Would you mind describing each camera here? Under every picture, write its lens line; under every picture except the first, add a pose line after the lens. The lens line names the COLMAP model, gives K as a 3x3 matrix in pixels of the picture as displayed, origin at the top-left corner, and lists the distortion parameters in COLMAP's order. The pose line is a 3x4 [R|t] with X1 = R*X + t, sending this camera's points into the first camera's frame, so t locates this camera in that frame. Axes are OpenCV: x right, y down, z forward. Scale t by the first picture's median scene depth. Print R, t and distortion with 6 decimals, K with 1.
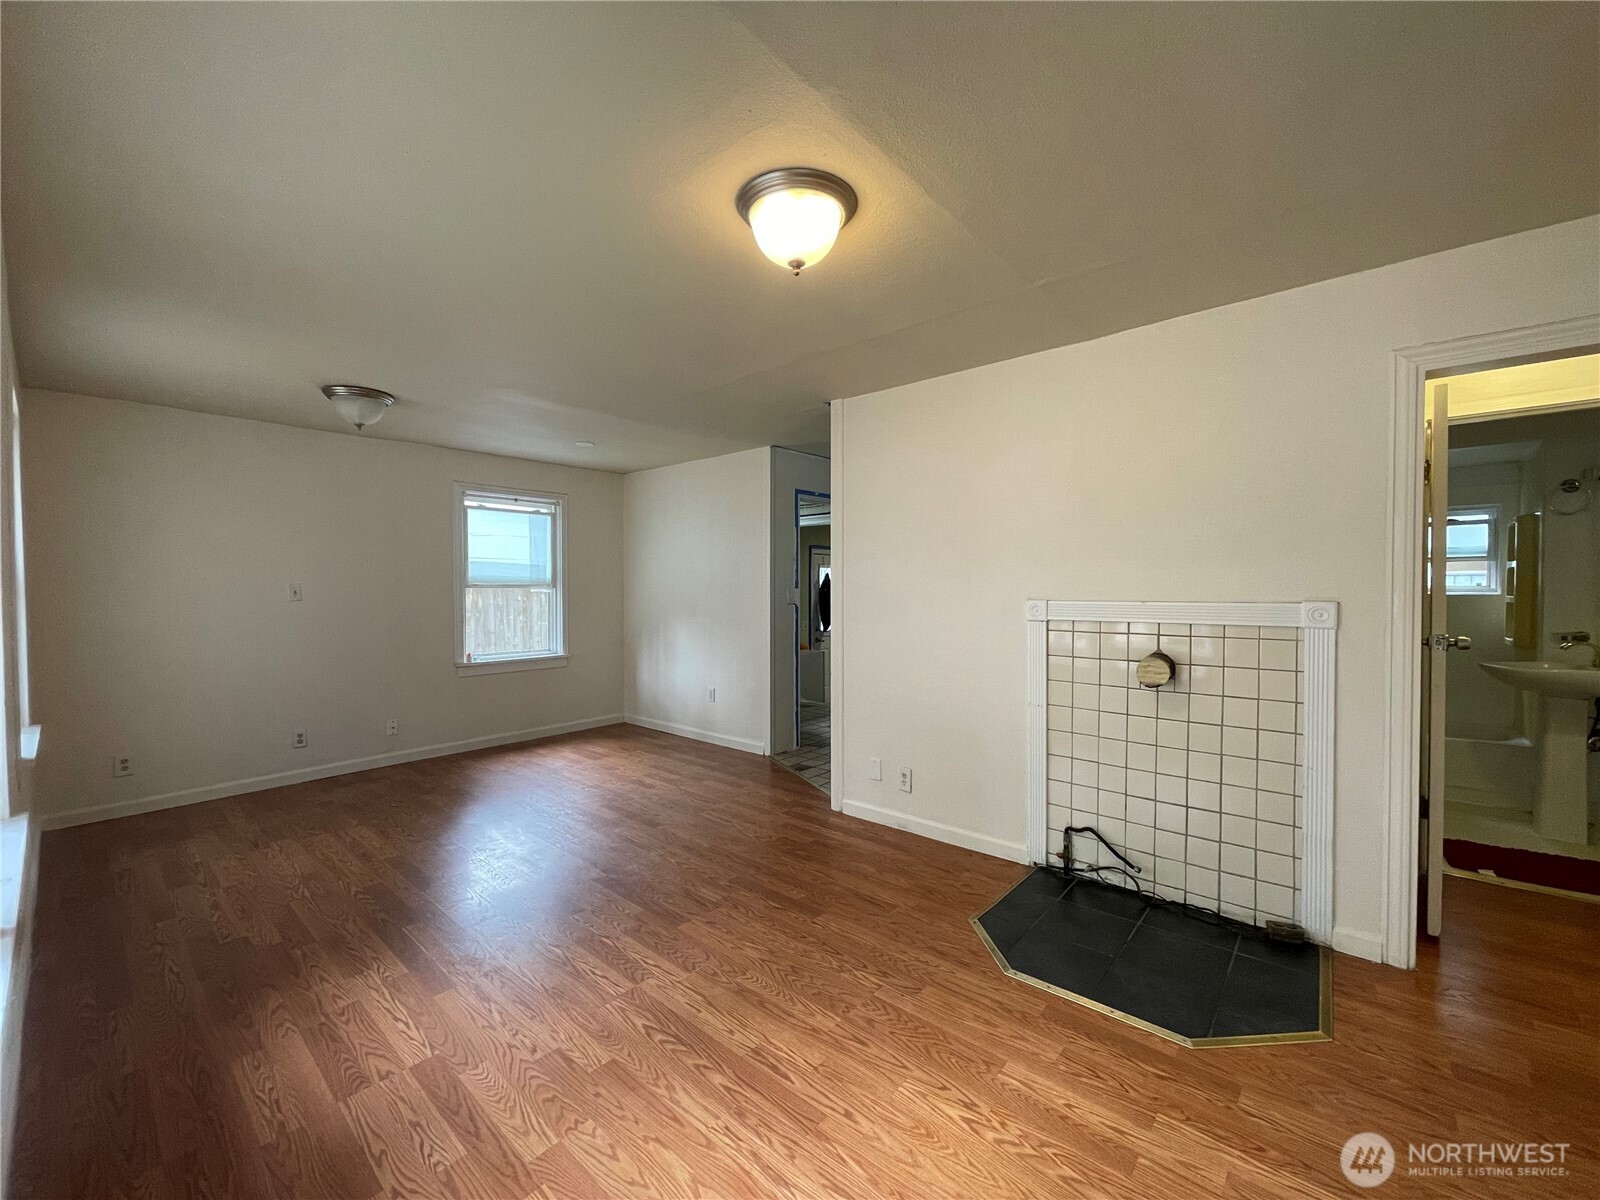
lens RADIAL K [[649.6, 0, 795.0], [0, 649.6, 600.8], [0, 0, 1]] dist [-0.008507, 0.004790]
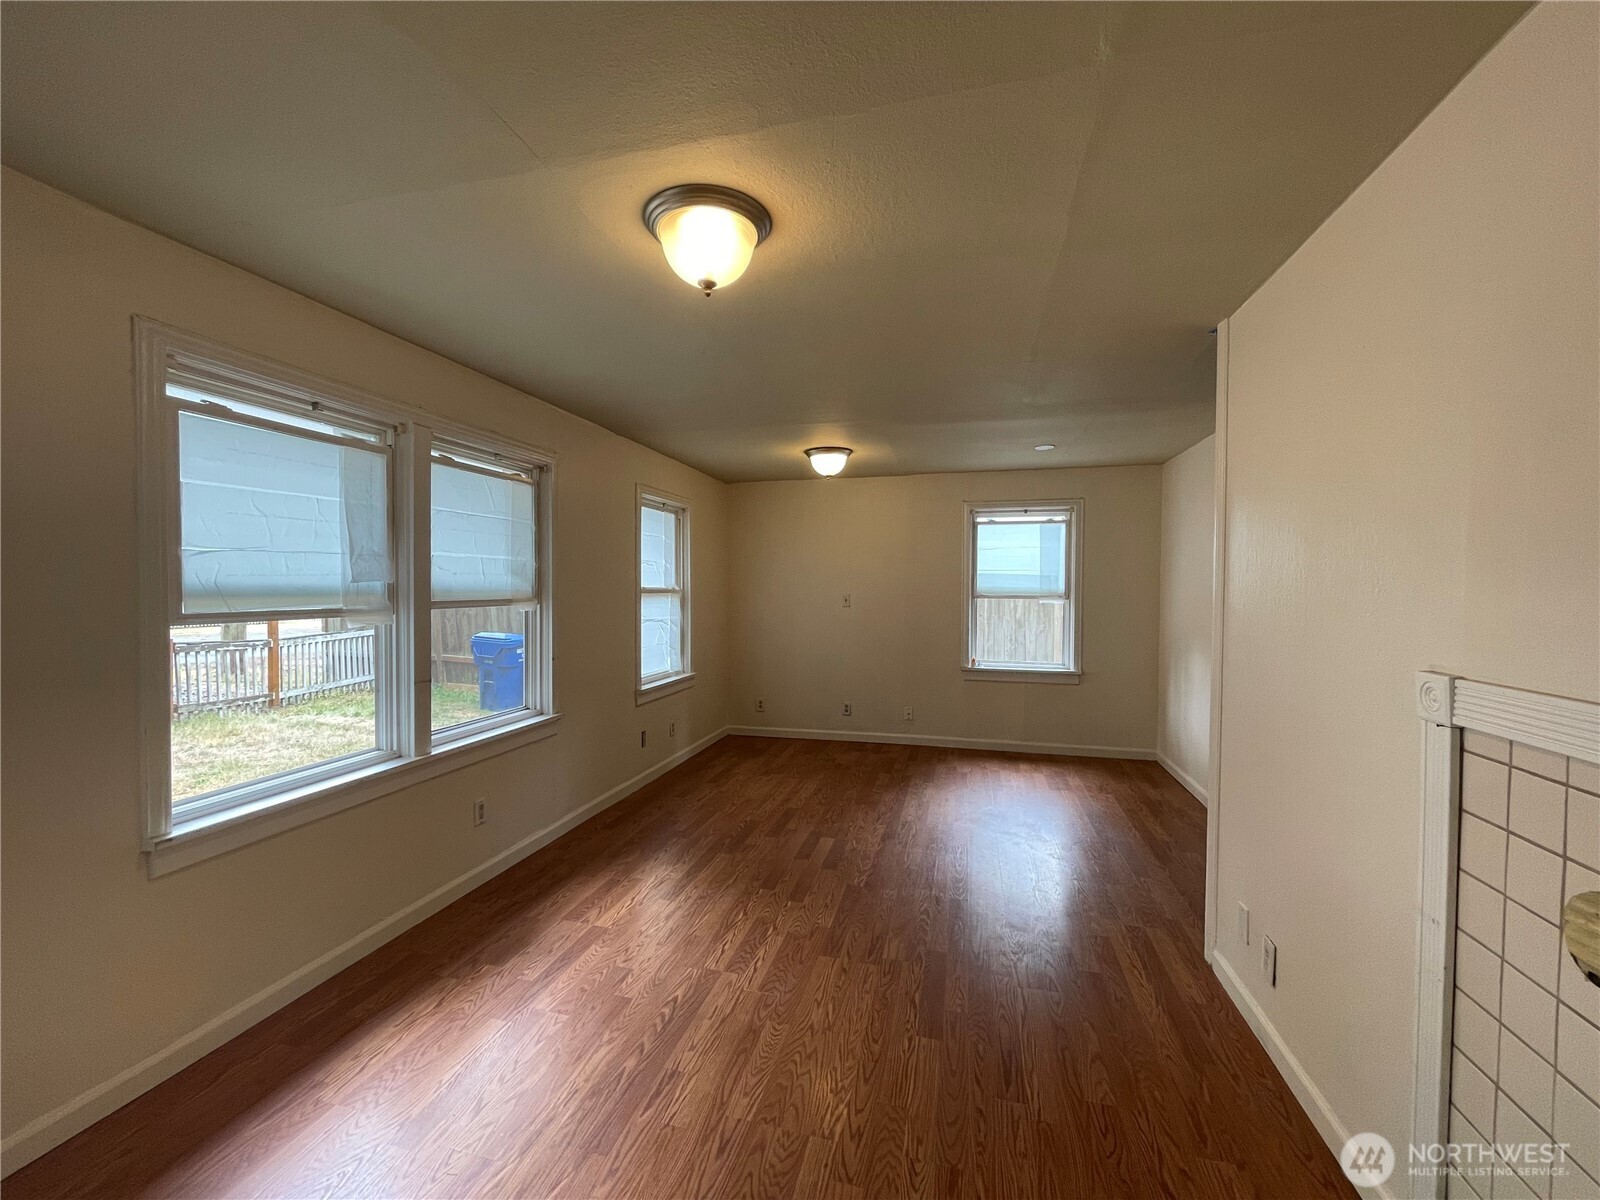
lens RADIAL K [[649.6, 0, 795.0], [0, 649.6, 600.8], [0, 0, 1]] dist [-0.008507, 0.004790]
pose [[0.448696, 0.027551, -0.893260, 0.633417], [-0.025616, 0.999511, 0.017961, -0.053818], [0.893317, 0.014822, 0.449182, 0.479393]]
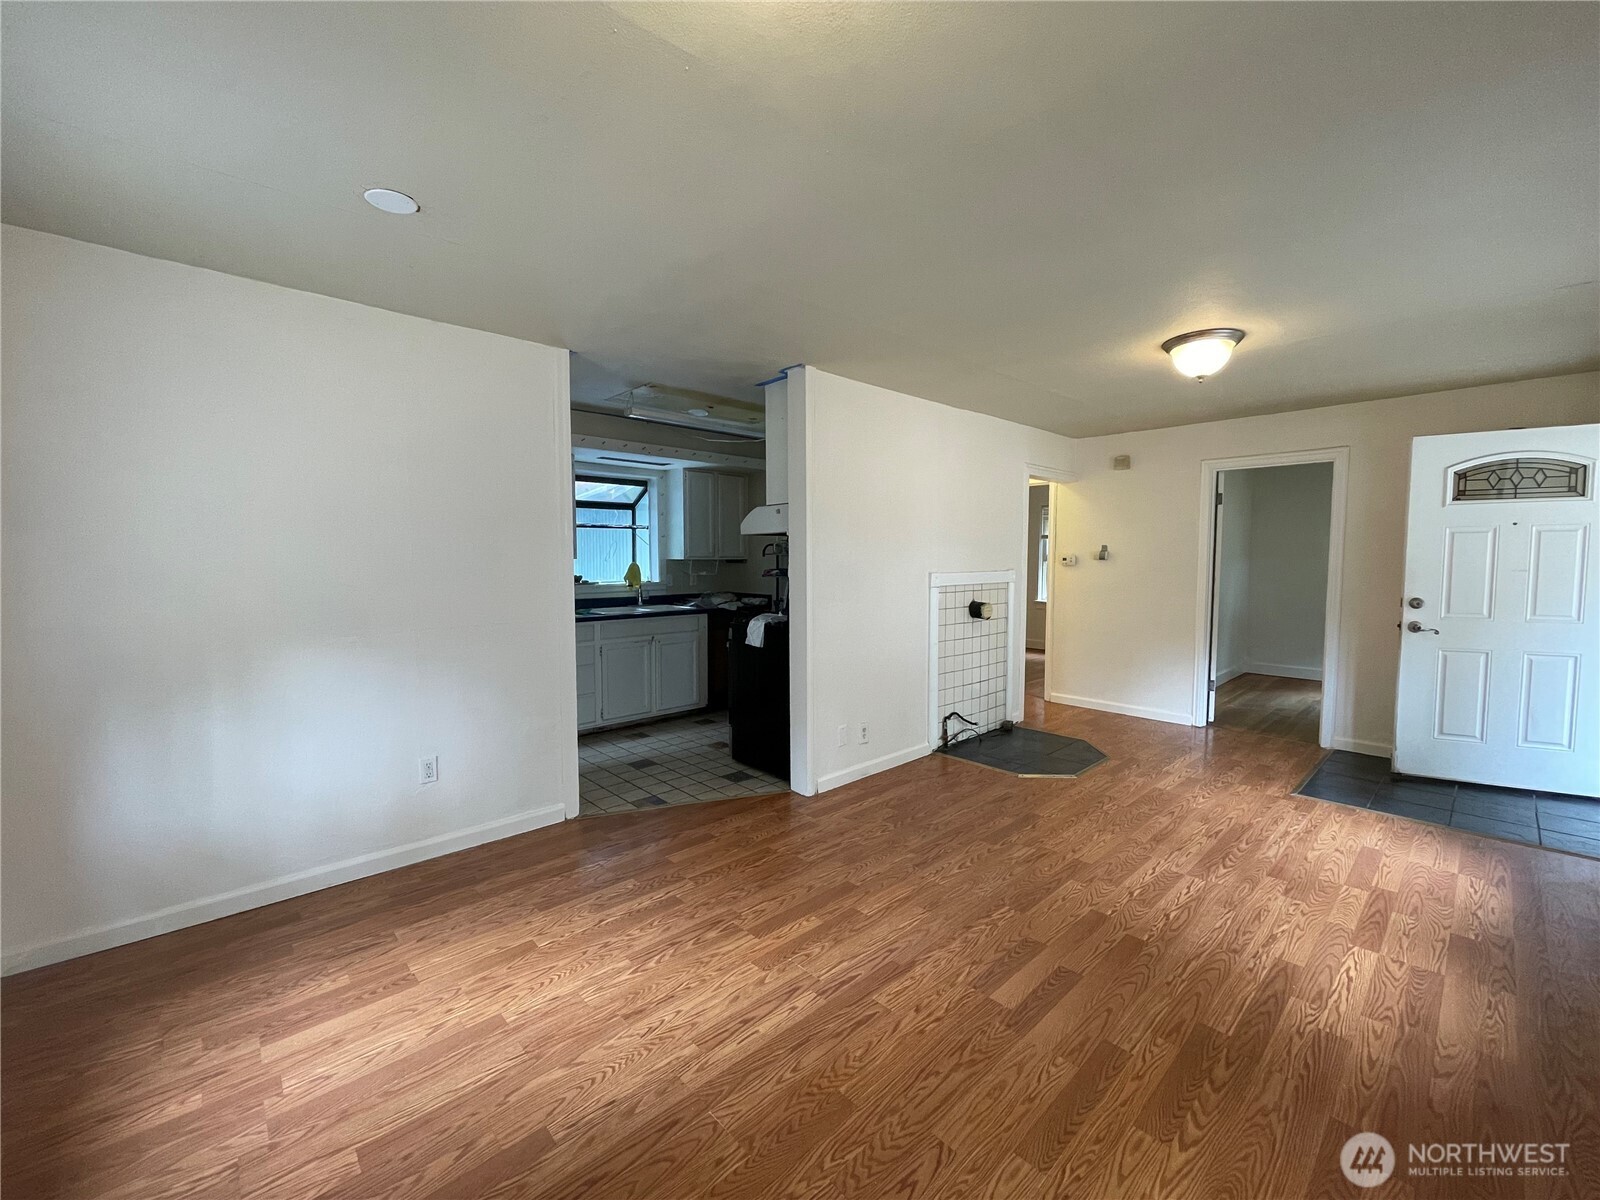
lens RADIAL K [[647.9, 0, 792.6], [0, 647.9, 626.8], [0, 0, 1]] dist [0.000210, -0.003291]
pose [[0.101359, -0.103950, 0.989404, -1.240906], [0.024311, 0.994488, 0.101993, -0.039908], [-0.994553, 0.013715, 0.103328, 1.312138]]
